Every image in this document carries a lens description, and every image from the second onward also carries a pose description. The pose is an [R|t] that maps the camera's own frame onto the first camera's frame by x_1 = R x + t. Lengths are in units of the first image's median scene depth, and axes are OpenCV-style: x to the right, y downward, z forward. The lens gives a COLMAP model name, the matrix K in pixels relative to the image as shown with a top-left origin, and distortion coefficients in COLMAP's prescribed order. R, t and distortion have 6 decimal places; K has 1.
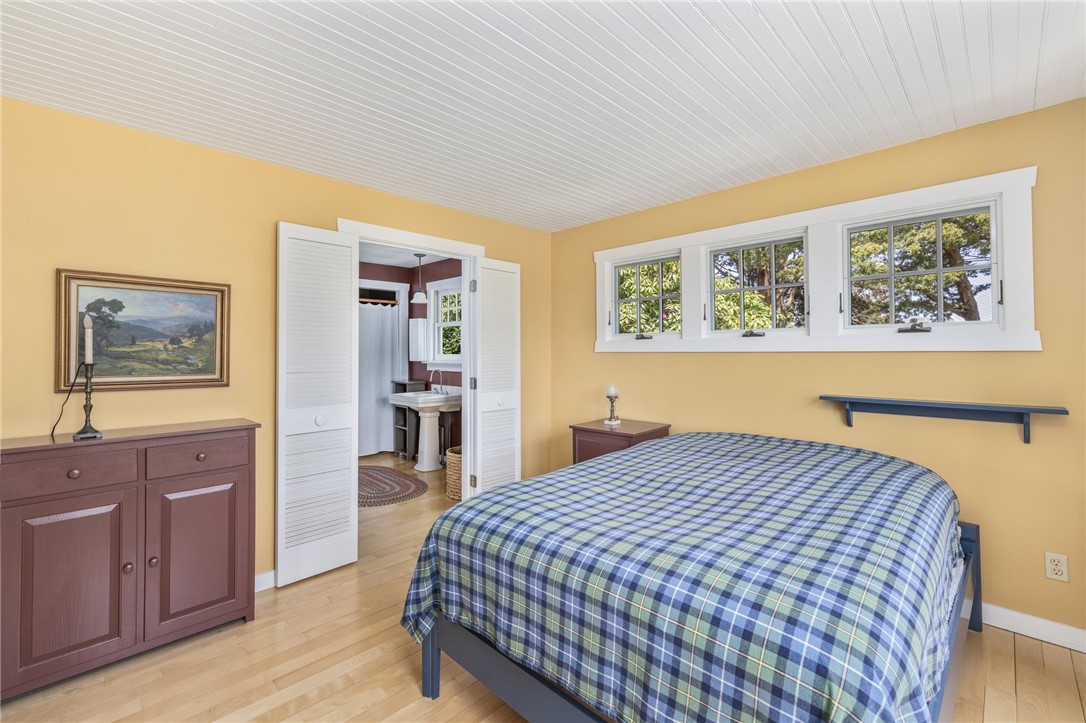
lens RADIAL K [[464.5, 0, 543.4], [0, 464.5, 350.7], [0, 0, 1]] dist [0.001271, -0.001821]
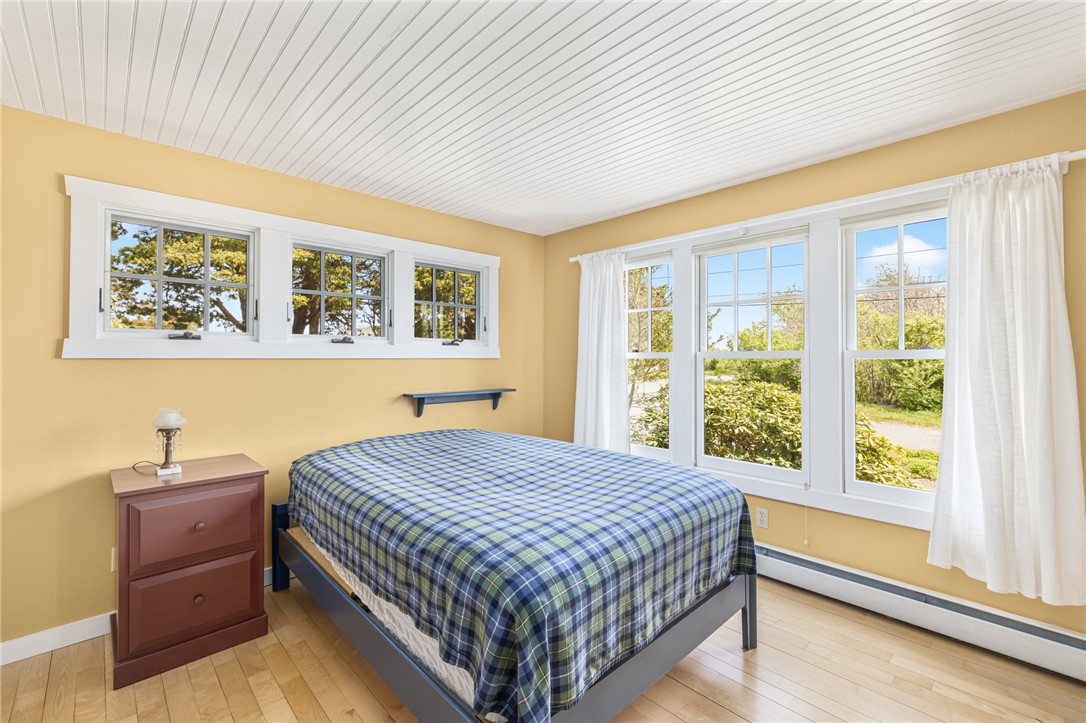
lens RADIAL K [[464.5, 0, 532.1], [0, 464.5, 357.2], [0, 0, 1]] dist [0.001271, -0.001821]
pose [[0.040874, 0.003553, 0.999158, -0.710843], [-0.005538, 0.999979, -0.003329, 0.001448], [-0.999149, -0.005397, 0.040893, 0.751131]]
